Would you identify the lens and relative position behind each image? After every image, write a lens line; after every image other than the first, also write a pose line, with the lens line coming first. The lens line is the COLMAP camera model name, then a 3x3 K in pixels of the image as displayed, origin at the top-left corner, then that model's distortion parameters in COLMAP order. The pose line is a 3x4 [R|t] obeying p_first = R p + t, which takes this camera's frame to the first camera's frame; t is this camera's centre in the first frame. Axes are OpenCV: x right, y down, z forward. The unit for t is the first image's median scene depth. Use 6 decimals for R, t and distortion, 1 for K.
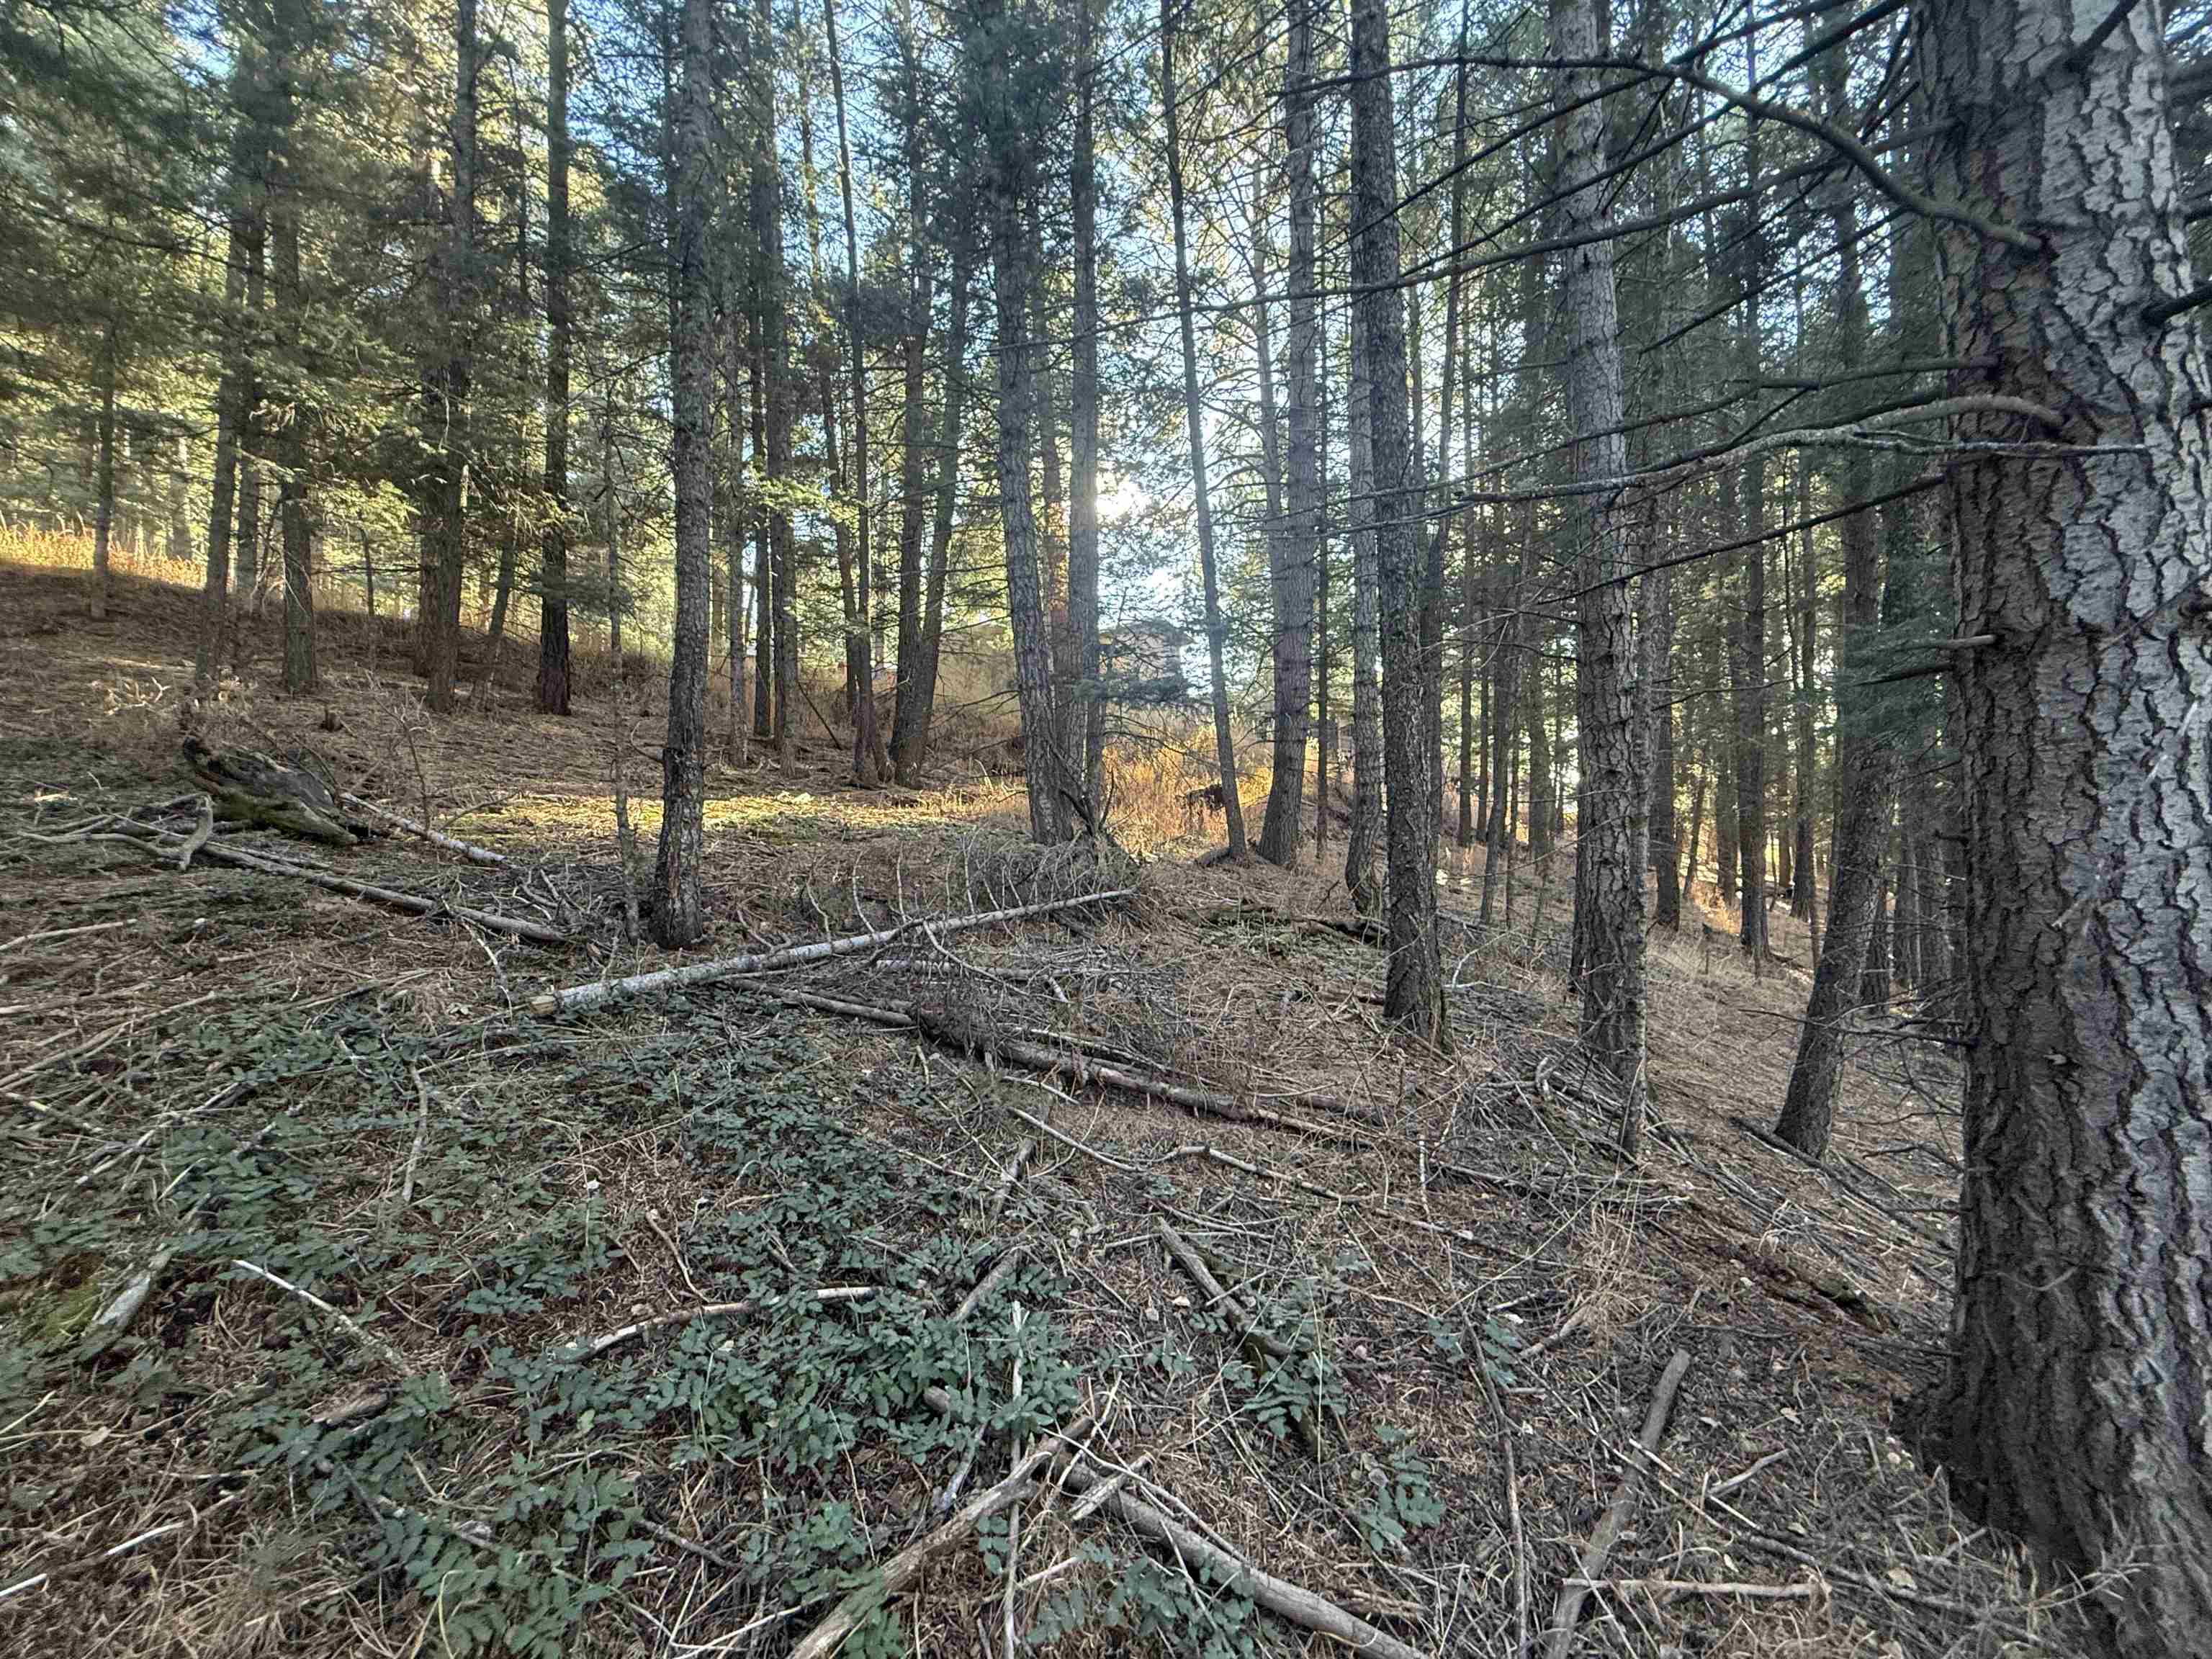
lens RADIAL K [[880.9, 0, 1101.6], [0, 880.9, 831.2], [0, 0, 1]] dist [0.001536, 0.000096]
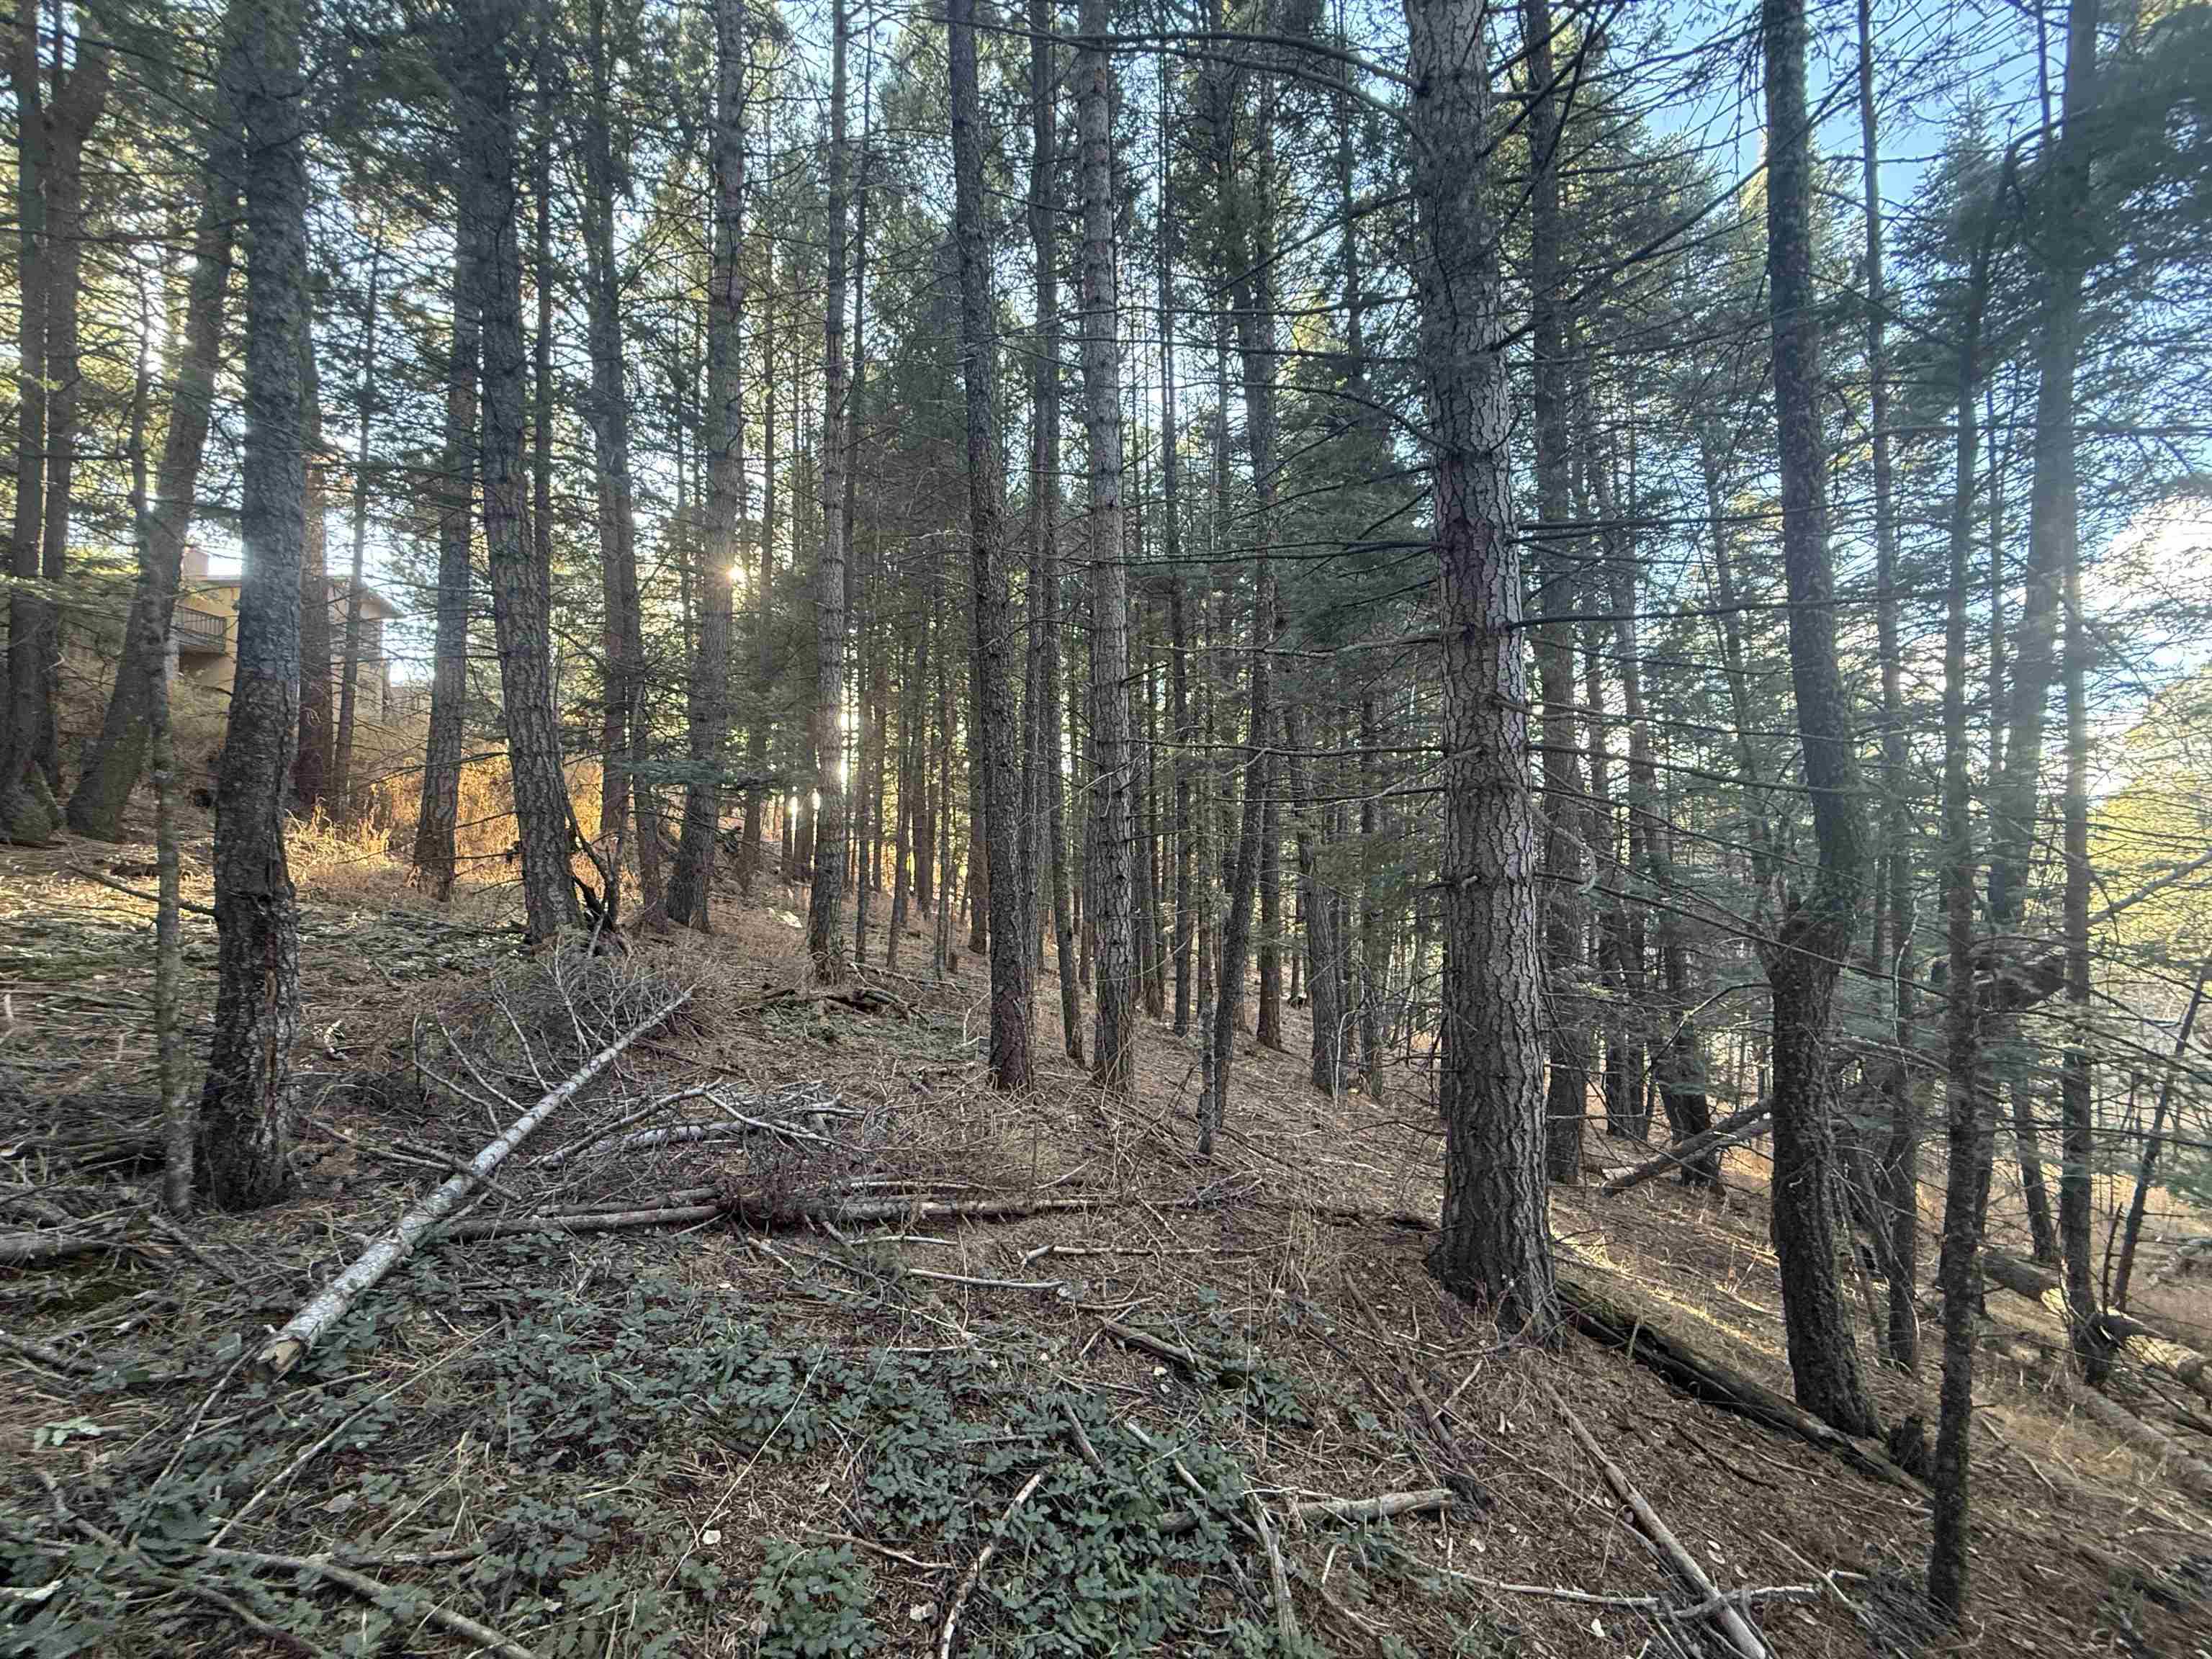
lens RADIAL K [[880.9, 0, 1104.6], [0, 880.9, 829.2], [0, 0, 1]] dist [0.001536, 0.000096]
pose [[0.685706, 0.020552, 0.727588, -0.705826], [-0.003801, 0.999689, -0.024655, -0.173878], [-0.727869, 0.014140, 0.685571, 0.124802]]
